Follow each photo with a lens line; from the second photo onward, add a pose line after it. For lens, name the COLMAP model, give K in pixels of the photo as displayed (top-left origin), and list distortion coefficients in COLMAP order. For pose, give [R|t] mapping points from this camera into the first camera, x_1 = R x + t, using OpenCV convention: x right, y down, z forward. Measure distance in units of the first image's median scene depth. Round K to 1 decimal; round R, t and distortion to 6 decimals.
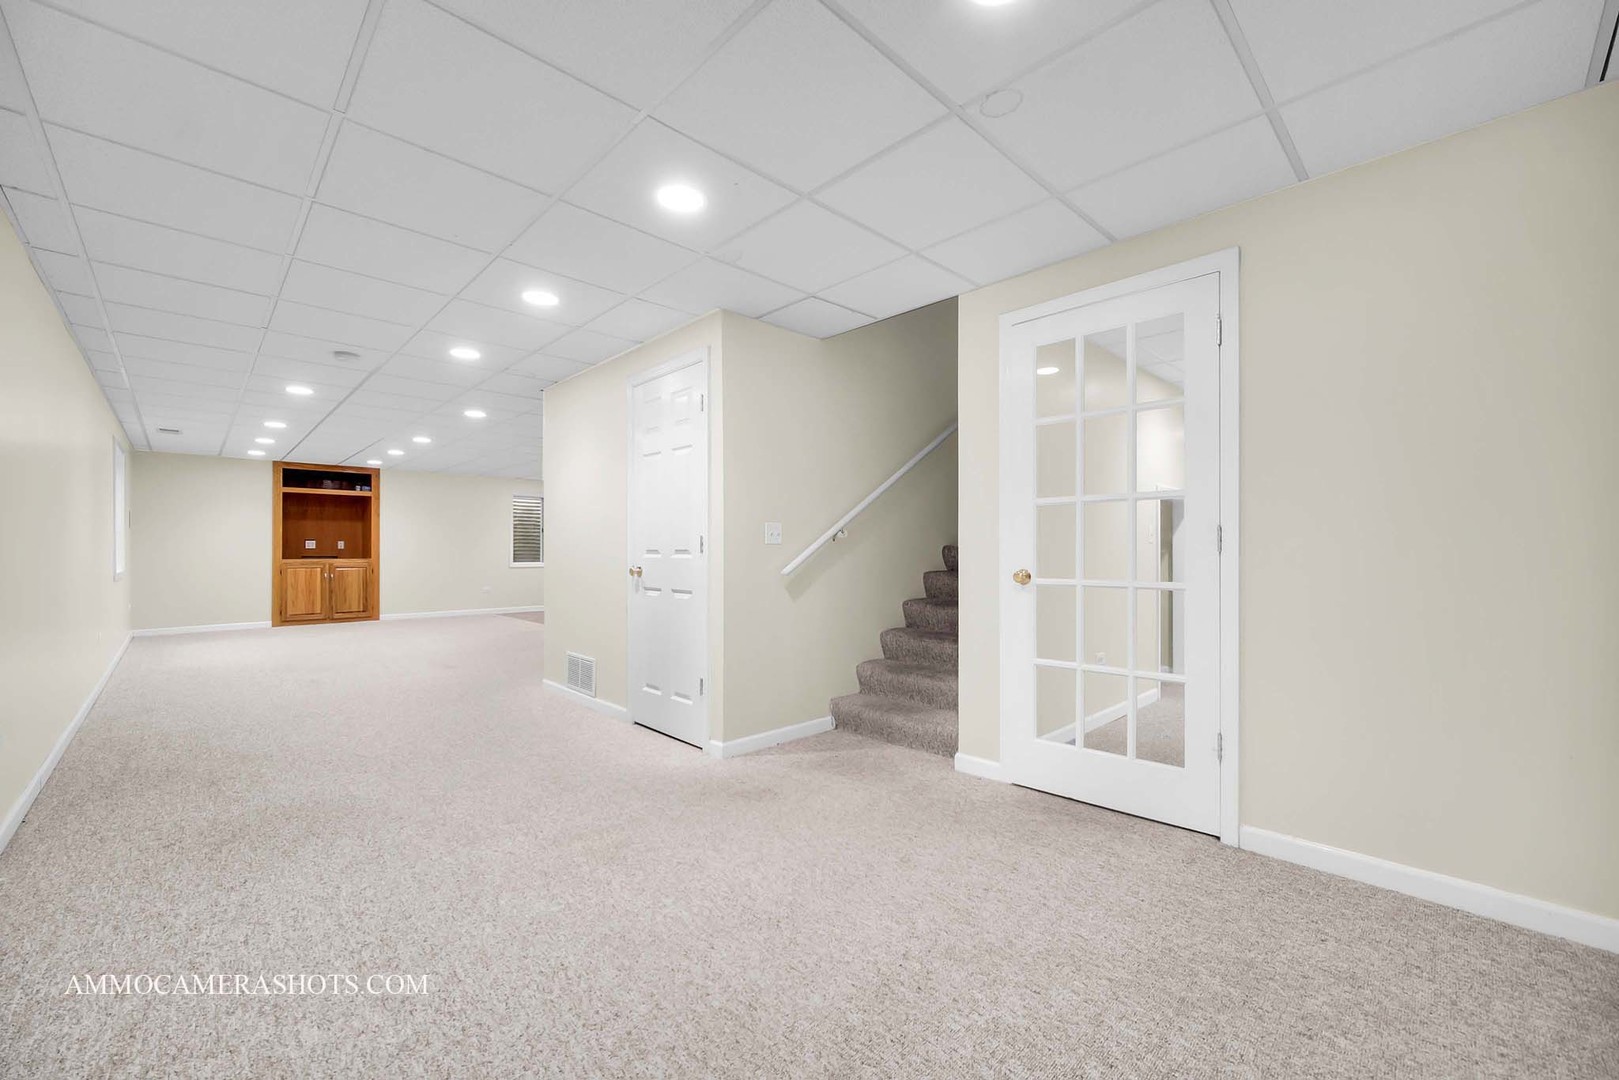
lens RADIAL K [[649.1, 0, 820.8], [0, 649.1, 552.2], [0, 0, 1]] dist [-0.002527, 0.001139]
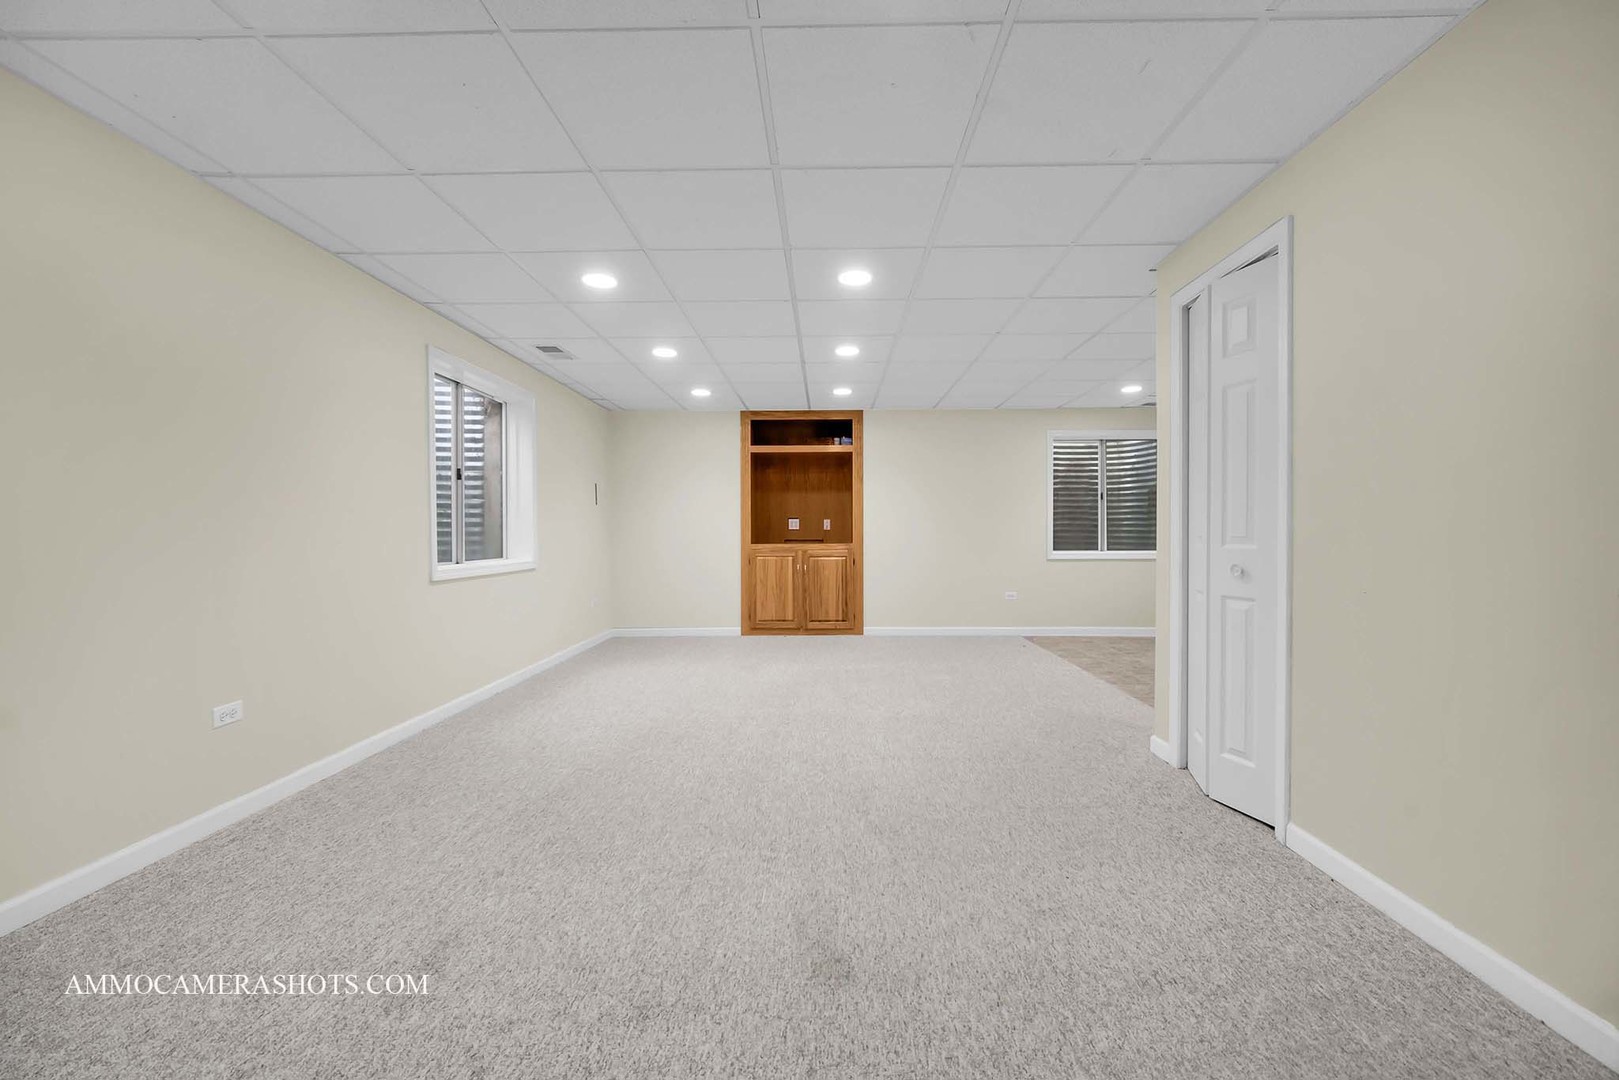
lens RADIAL K [[649.1, 0, 817.5], [0, 649.1, 538.3], [0, 0, 1]] dist [-0.002527, 0.001139]
pose [[0.699829, 0.007102, -0.714276, -0.239634], [-0.002345, 0.999968, 0.007645, -0.001334], [0.714307, -0.003675, 0.699823, 0.511867]]
